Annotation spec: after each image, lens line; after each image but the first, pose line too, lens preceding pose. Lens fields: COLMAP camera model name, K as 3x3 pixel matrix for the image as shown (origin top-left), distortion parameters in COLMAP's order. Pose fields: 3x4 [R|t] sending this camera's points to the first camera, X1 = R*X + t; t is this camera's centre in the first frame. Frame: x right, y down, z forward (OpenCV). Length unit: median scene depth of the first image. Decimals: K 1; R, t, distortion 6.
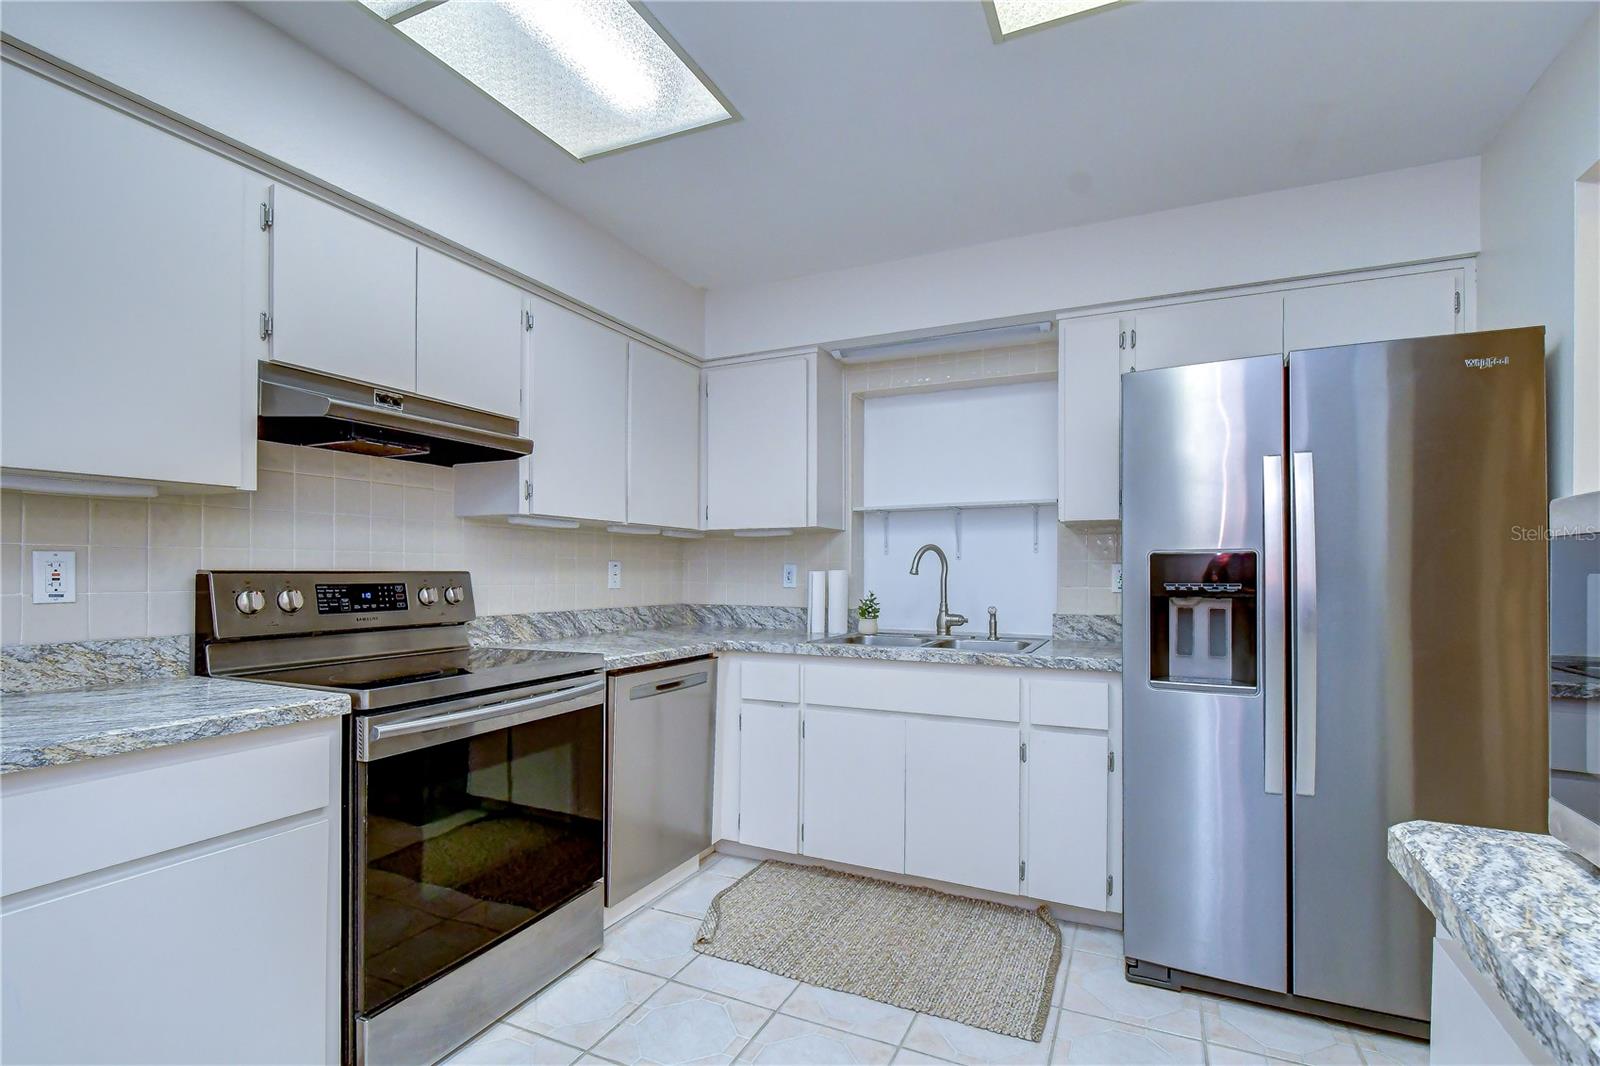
lens RADIAL K [[730.8, 0, 815.6], [0, 730.8, 574.9], [0, 0, 1]] dist [-0.002571, -0.000421]
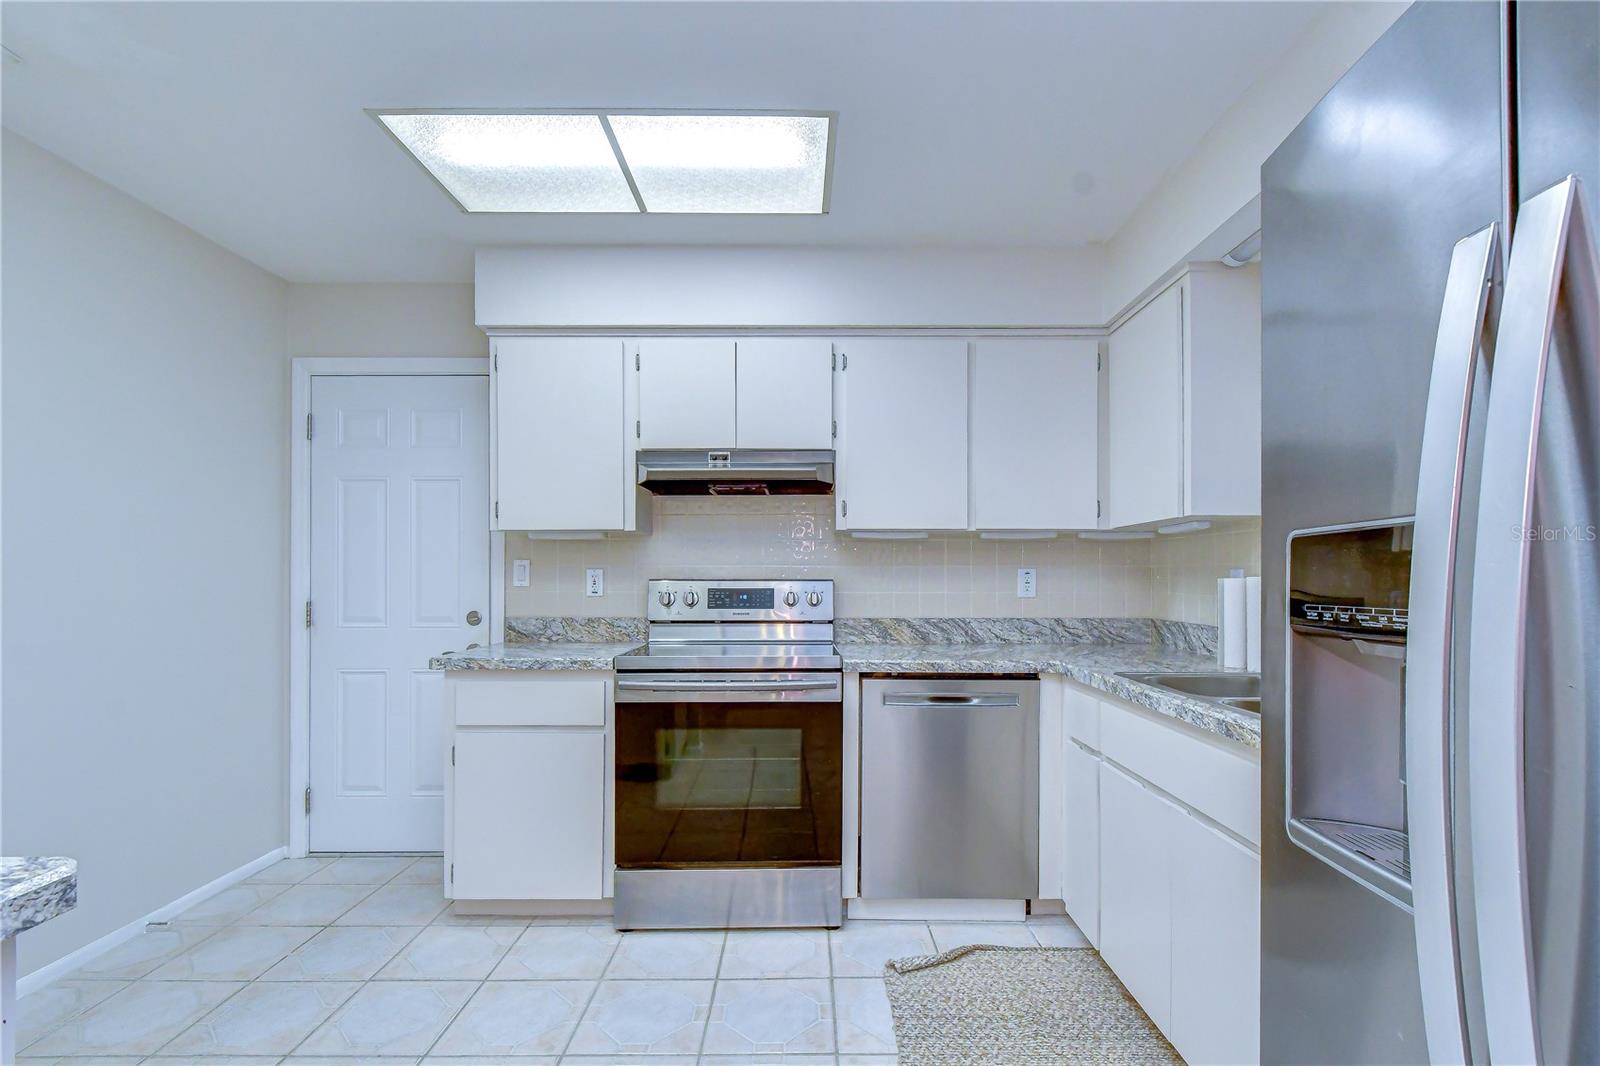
lens RADIAL K [[730.8, 0, 786.2], [0, 730.8, 576.2], [0, 0, 1]] dist [-0.002571, -0.000421]
pose [[0.419452, -0.006113, -0.907757, 0.523011], [-0.003454, 0.999959, -0.008330, 0.000217], [0.907771, 0.006629, 0.419413, 0.375990]]
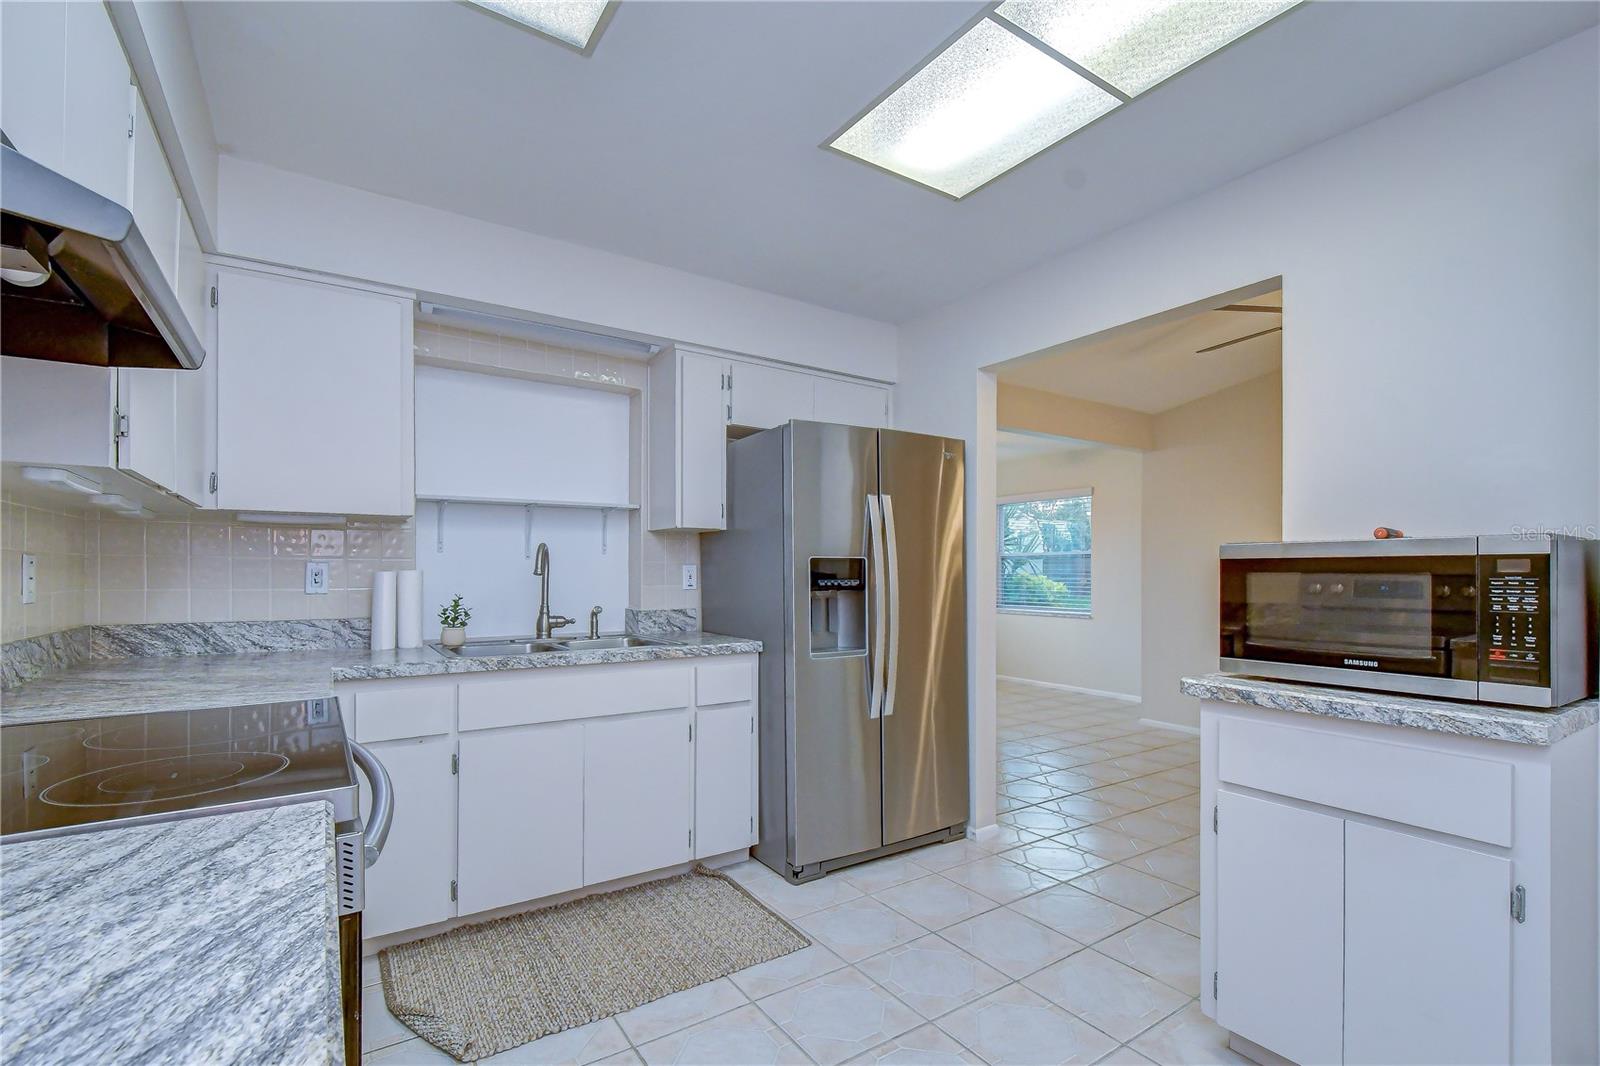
lens RADIAL K [[730.8, 0, 825.9], [0, 730.8, 571.8], [0, 0, 1]] dist [-0.002571, -0.000421]
pose [[0.501340, -0.001499, 0.865249, -0.517868], [0.004362, 0.999990, -0.000795, -0.002055], [-0.865239, 0.004173, 0.501342, 0.228790]]
